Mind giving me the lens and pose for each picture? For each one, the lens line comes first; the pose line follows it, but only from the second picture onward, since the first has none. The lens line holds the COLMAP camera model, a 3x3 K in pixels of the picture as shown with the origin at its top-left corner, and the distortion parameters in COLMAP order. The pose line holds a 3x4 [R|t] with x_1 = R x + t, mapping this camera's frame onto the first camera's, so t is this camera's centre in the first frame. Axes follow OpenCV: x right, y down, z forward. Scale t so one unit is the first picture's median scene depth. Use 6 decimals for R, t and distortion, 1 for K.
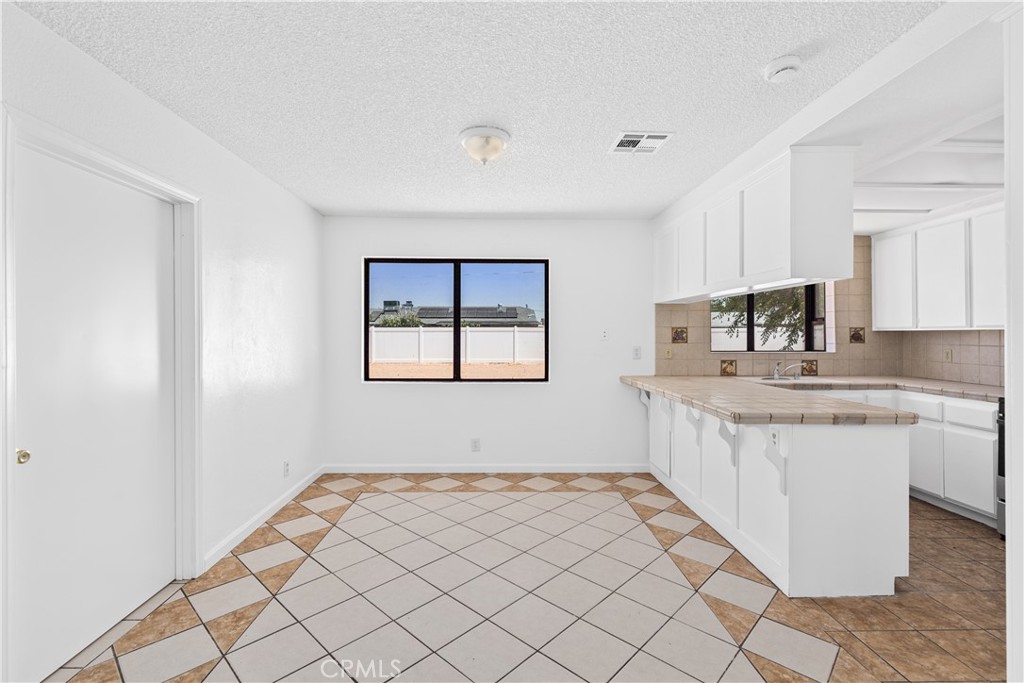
lens RADIAL K [[450.3, 0, 521.1], [0, 450.3, 336.1], [0, 0, 1]] dist [0.006897, -0.000207]
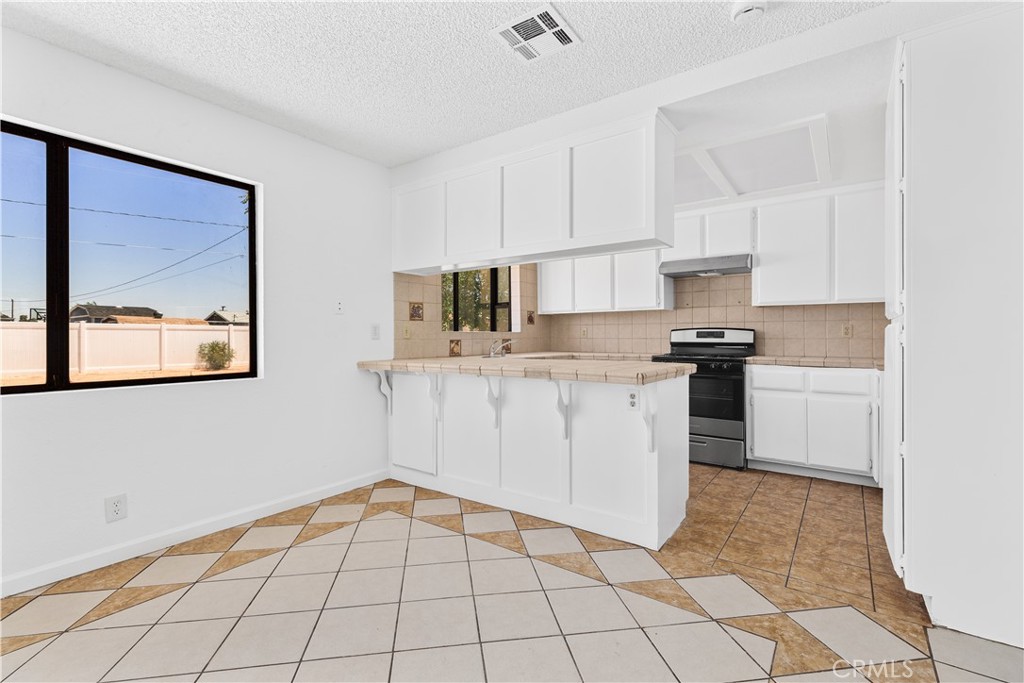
lens RADIAL K [[450.3, 0, 499.9], [0, 450.3, 336.9], [0, 0, 1]] dist [0.006897, -0.000207]
pose [[0.636547, -0.006049, 0.771214, -0.224199], [0.008232, 0.999966, 0.001048, 0.049367], [-0.771194, 0.005681, 0.636575, 0.337368]]
